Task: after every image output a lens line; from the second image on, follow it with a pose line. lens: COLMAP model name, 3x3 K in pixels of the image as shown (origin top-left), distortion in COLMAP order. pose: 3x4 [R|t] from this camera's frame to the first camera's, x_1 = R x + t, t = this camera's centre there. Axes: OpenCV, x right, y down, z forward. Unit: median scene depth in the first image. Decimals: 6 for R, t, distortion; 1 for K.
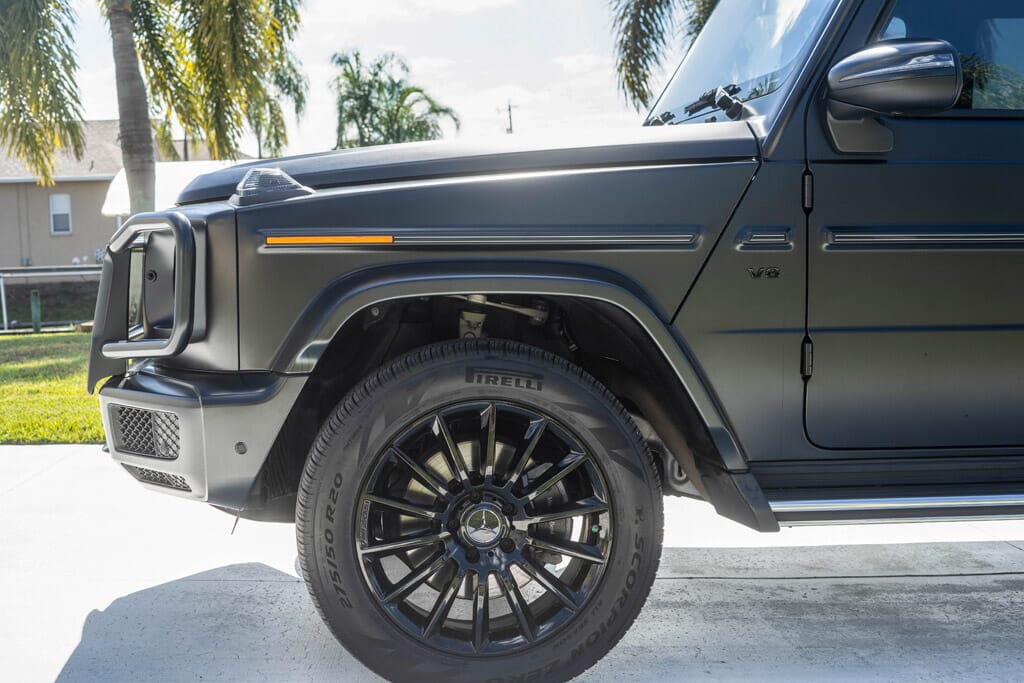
lens RADIAL K [[1435.0, 0, 512.0], [0, 1435.0, 341.5], [0, 0, 1]] dist [-0.040239, -0.045063]
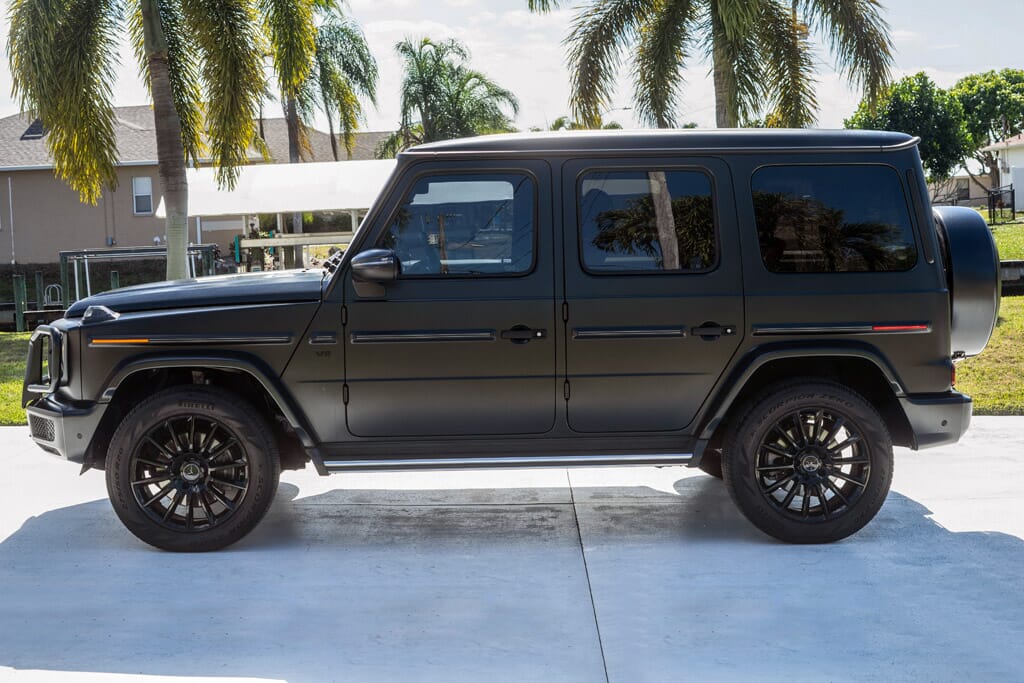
lens RADIAL K [[1475.7, 0, 511.1], [0, 1475.7, 269.1], [0, 0, 1]] dist [0.002008, -0.076800]
pose [[0.997203, -0.006144, -0.074483, 0.623486], [0.004399, 0.999713, -0.023563, -0.122294], [0.074606, 0.023170, 0.996944, -1.181029]]
